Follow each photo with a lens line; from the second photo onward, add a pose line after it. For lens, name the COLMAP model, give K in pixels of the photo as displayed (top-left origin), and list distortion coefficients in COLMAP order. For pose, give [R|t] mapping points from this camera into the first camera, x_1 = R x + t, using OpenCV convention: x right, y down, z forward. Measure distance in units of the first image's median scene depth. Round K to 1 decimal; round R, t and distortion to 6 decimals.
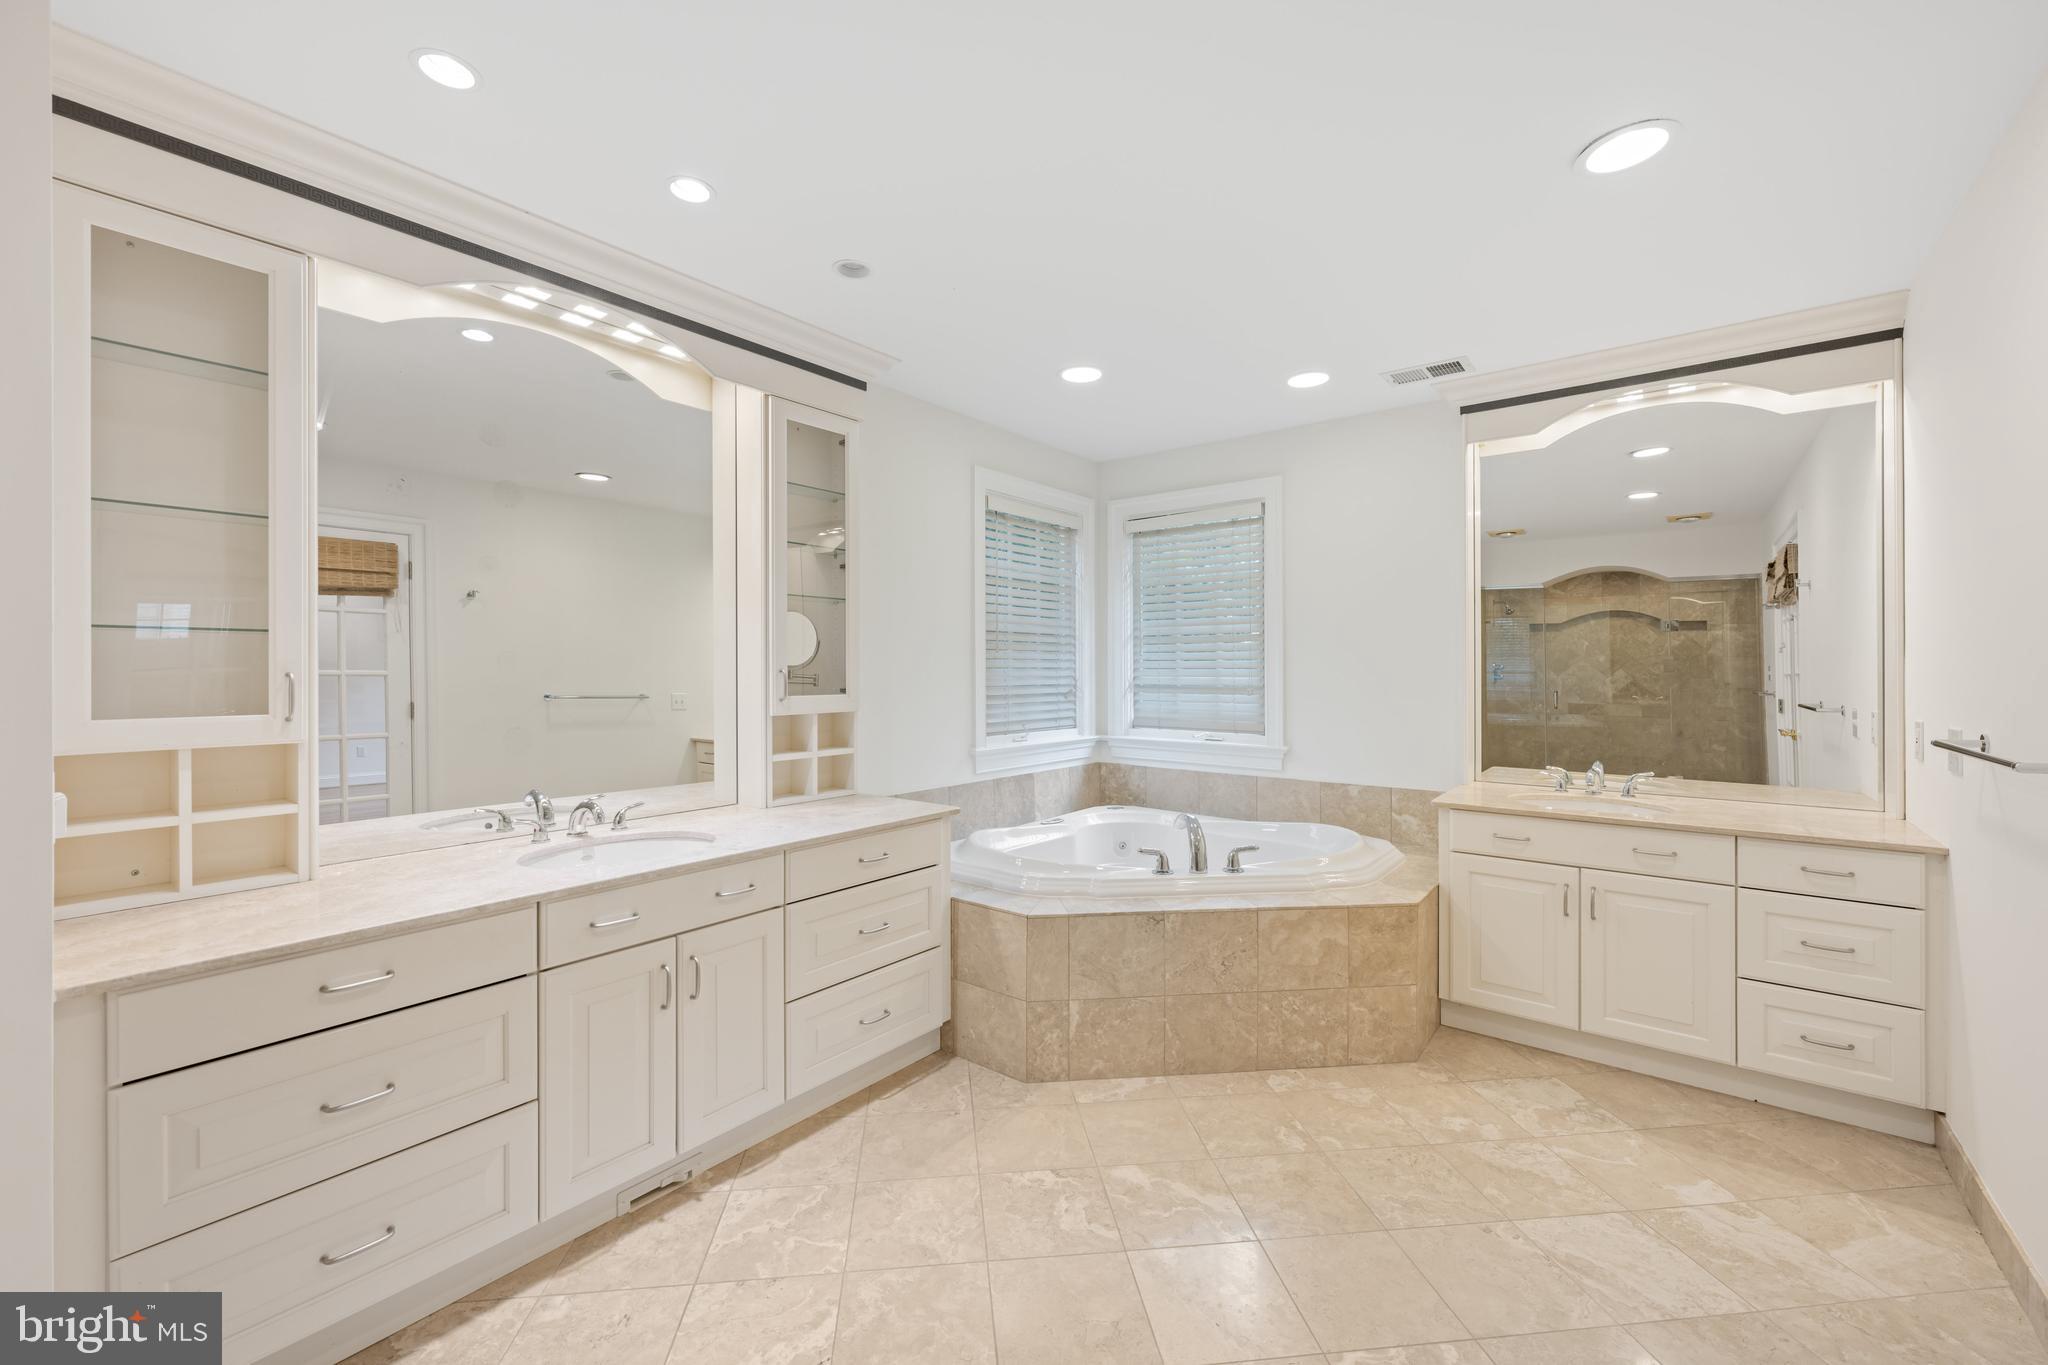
lens RADIAL K [[817.3, 0, 1021.0], [0, 817.3, 668.9], [0, 0, 1]] dist [-0.000216, -0.000402]
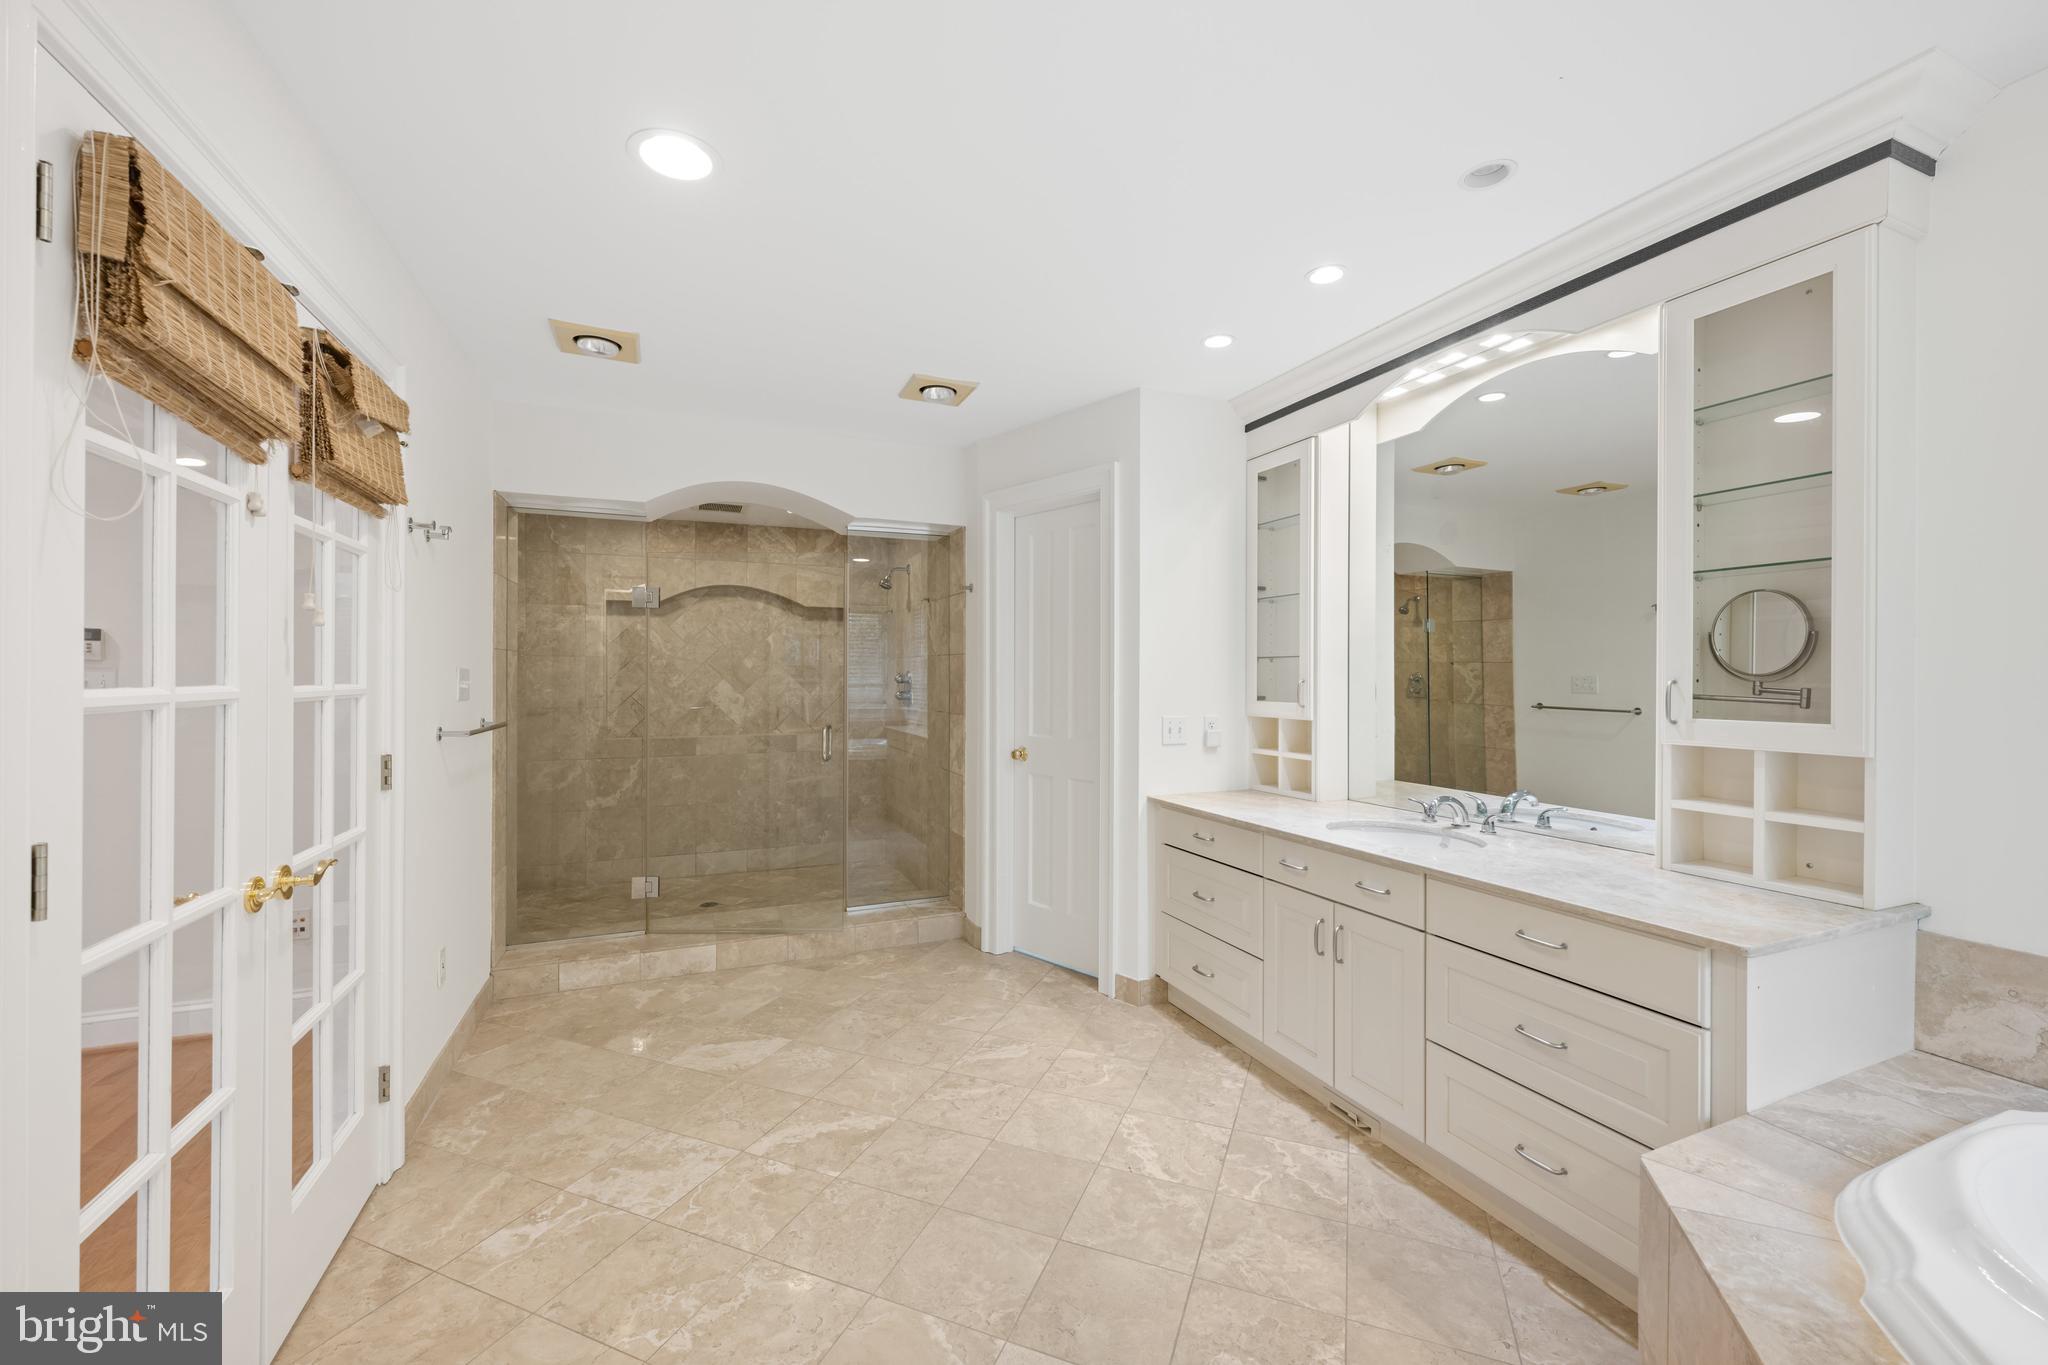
lens RADIAL K [[814.6, 0, 1021.4], [0, 814.6, 677.8], [0, 0, 1]] dist [-0.000030, -0.000100]
pose [[-0.480795, 0.000470, -0.876833, 0.645543], [-0.002674, 0.999994, 0.002002, -0.001037], [0.876829, 0.003307, -0.480792, 0.901170]]
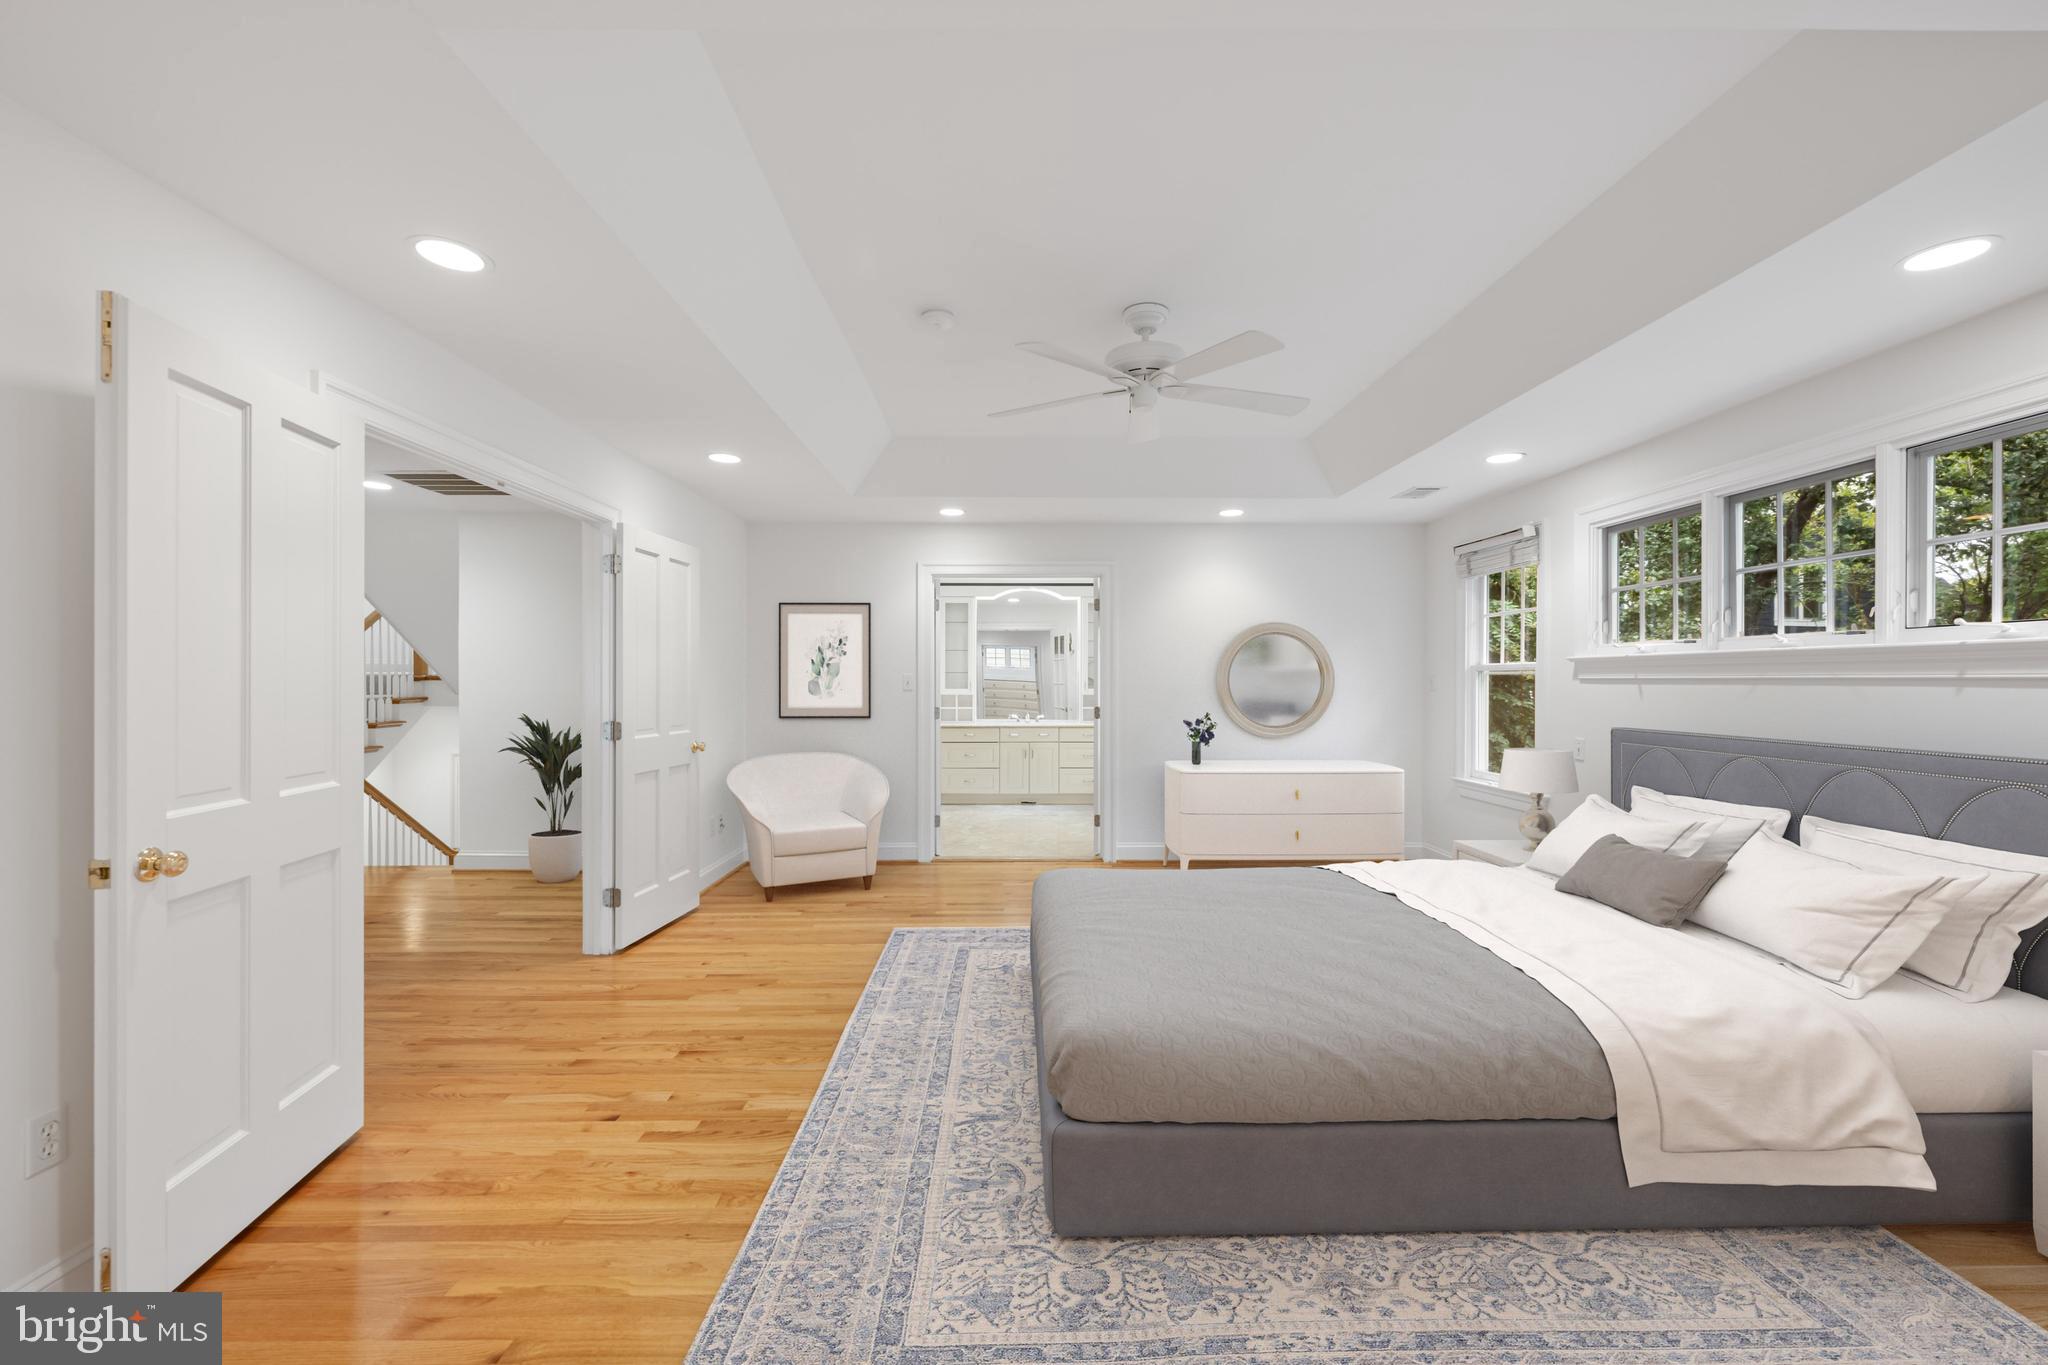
lens RADIAL K [[817.3, 0, 1021.0], [0, 817.3, 668.9], [0, 0, 1]] dist [-0.000216, -0.000402]
pose [[0.630442, -0.007649, -0.776198, 2.237185], [-0.003464, 0.999914, -0.012667, -0.004146], [0.776228, 0.010674, 0.630362, -1.352432]]
